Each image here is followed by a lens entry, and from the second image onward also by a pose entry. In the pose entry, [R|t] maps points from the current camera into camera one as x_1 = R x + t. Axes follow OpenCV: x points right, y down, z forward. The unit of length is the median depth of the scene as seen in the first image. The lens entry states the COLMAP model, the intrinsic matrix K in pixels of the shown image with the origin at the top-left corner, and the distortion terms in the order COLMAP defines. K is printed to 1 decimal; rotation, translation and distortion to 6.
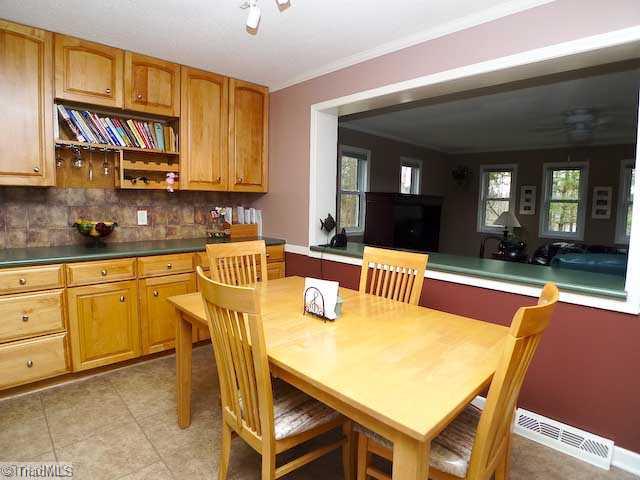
lens RADIAL K [[365.4, 0, 320.0], [0, 365.4, 240.0], [0, 0, 1]] dist [-0.085005, 0.024523]
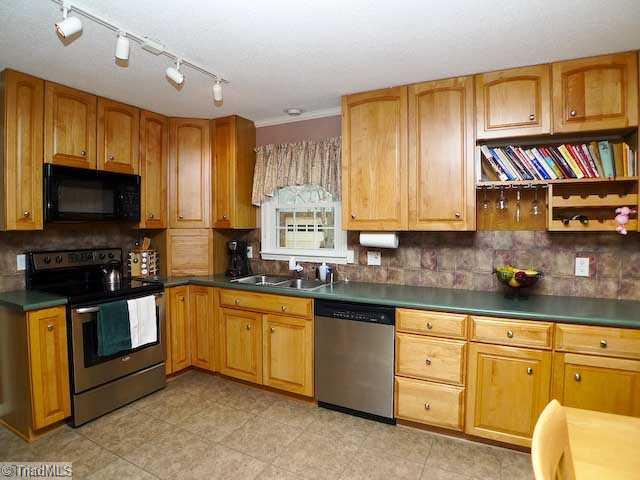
lens RADIAL K [[365.4, 0, 320.0], [0, 365.4, 240.0], [0, 0, 1]] dist [-0.085005, 0.024523]
pose [[0.327381, 0.017356, -0.944733, 0.034189], [-0.084428, 0.996369, -0.010952, -0.074939], [0.941113, 0.083348, 0.327657, 0.256469]]
